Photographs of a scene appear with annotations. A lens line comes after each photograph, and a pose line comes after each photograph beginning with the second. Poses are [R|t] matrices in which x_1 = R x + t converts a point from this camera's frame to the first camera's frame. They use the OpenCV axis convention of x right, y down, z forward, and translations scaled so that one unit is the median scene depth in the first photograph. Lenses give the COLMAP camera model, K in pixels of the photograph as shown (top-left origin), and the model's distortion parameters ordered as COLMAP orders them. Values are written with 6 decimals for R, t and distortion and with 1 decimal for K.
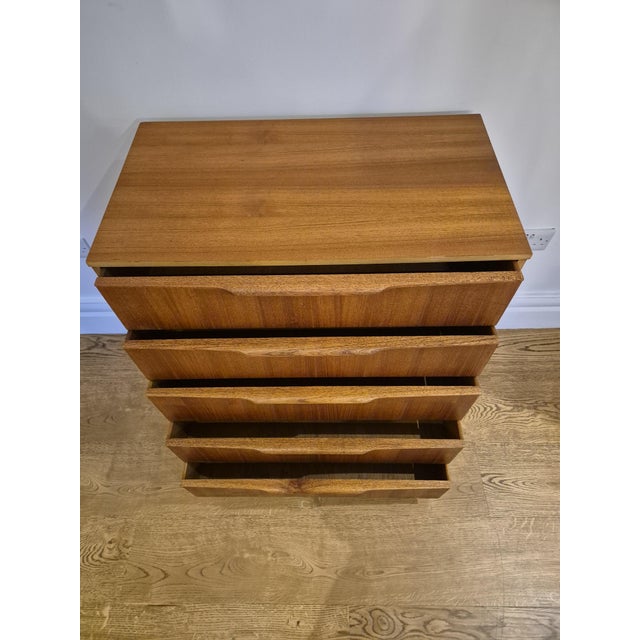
lens RADIAL K [[436.8, 0, 316.9], [0, 436.8, 321.3], [0, 0, 1]] dist [0.037354, -0.000621]
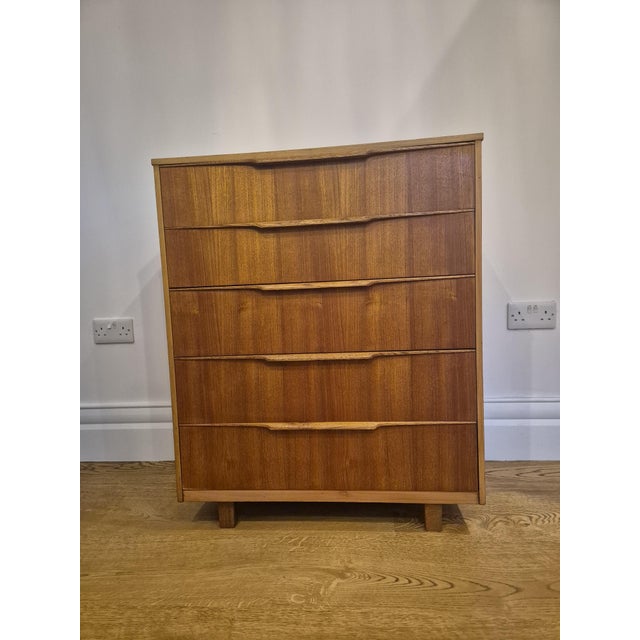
lens RADIAL K [[434.2, 0, 315.5], [0, 434.2, 313.3], [0, 0, 1]] dist [0.062946, -0.062168]
pose [[0.994810, -0.008585, -0.101385, 0.066488], [-0.074198, 0.620612, -0.780599, 0.667841], [0.069622, 0.784071, 0.616754, 0.314143]]
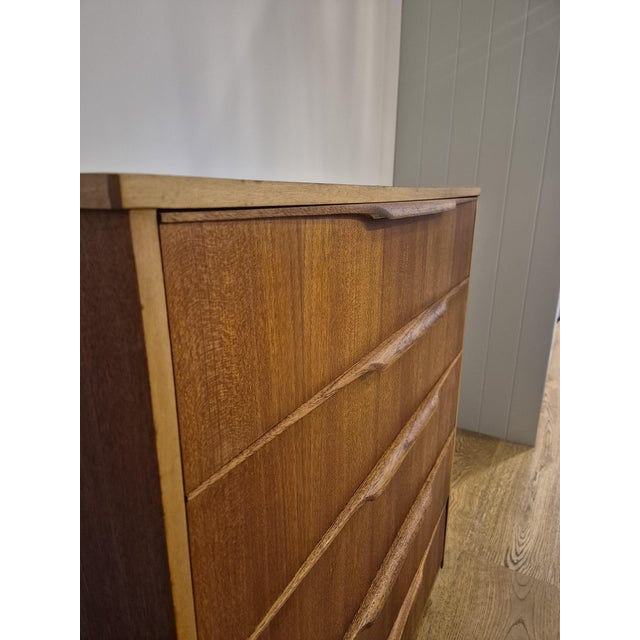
lens RADIAL K [[434.2, 0, 315.5], [0, 434.2, 313.3], [0, 0, 1]] dist [0.062946, -0.062168]
pose [[0.494894, -0.203127, 0.844879, -0.379038], [0.714114, 0.649049, -0.262252, 0.023548], [-0.495097, 0.733127, 0.466266, 0.500251]]
